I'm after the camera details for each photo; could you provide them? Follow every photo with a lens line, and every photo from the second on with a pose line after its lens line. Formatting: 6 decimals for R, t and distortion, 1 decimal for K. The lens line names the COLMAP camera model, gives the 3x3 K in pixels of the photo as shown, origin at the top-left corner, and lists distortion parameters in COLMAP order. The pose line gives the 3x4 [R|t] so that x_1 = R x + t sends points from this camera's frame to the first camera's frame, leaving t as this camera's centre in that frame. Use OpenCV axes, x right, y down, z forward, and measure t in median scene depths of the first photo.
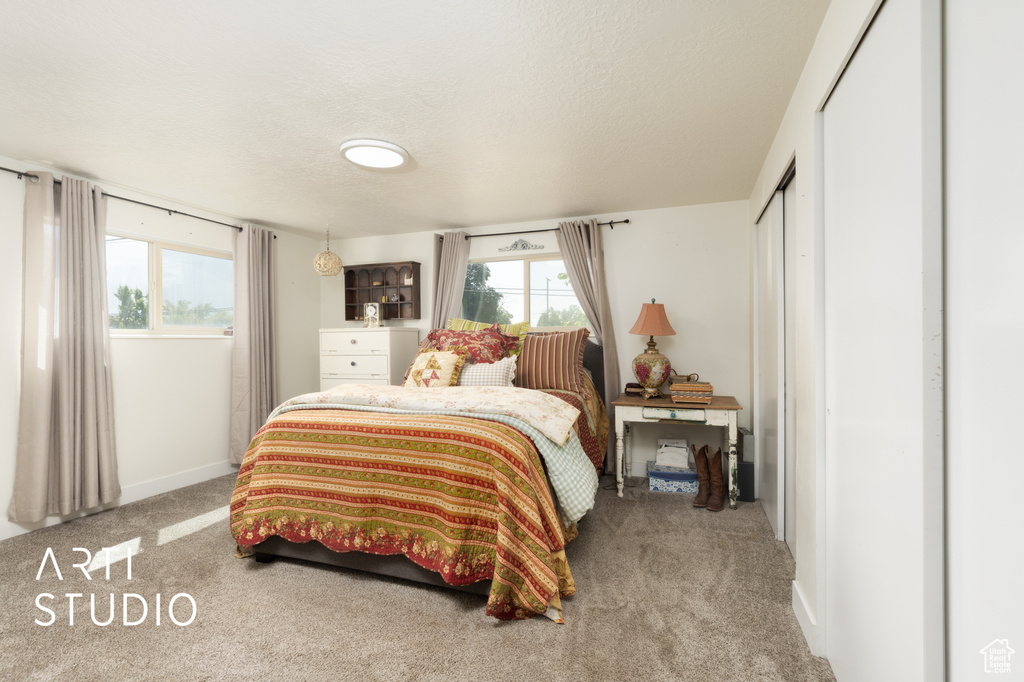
lens RADIAL K [[465.2, 0, 515.9], [0, 465.2, 341.1], [0, 0, 1]] dist [0.011898, -0.002608]
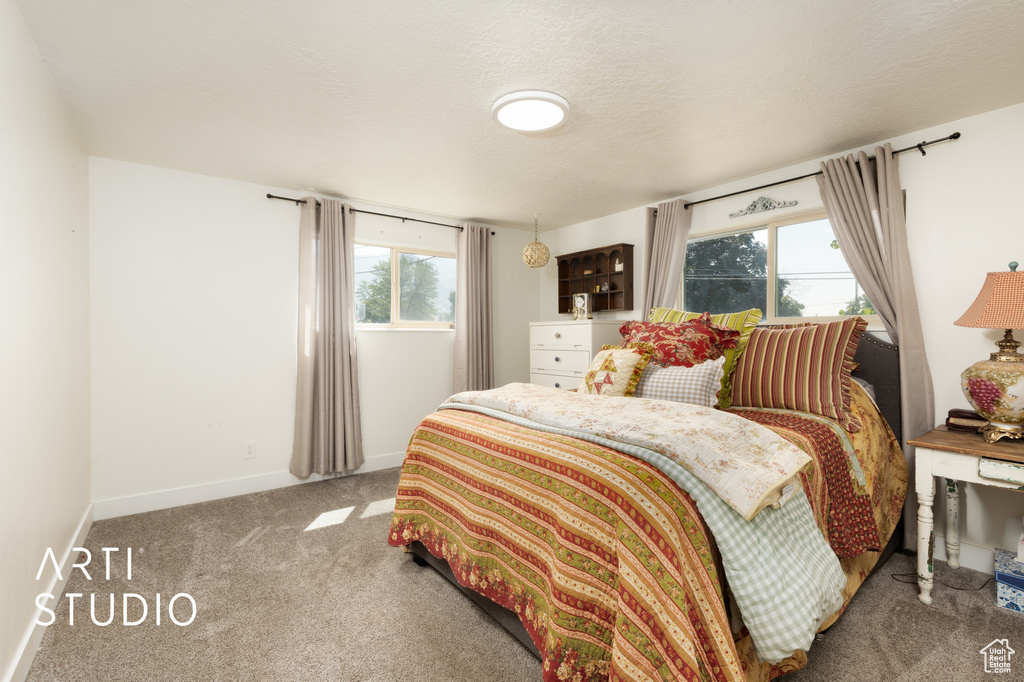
lens RADIAL K [[465.2, 0, 508.6], [0, 465.2, 339.0], [0, 0, 1]] dist [0.011898, -0.002608]
pose [[0.842253, 0.012497, -0.538938, 0.100312], [-0.007885, 0.999910, 0.010864, -0.001862], [0.539025, -0.004900, 0.842275, 0.225136]]
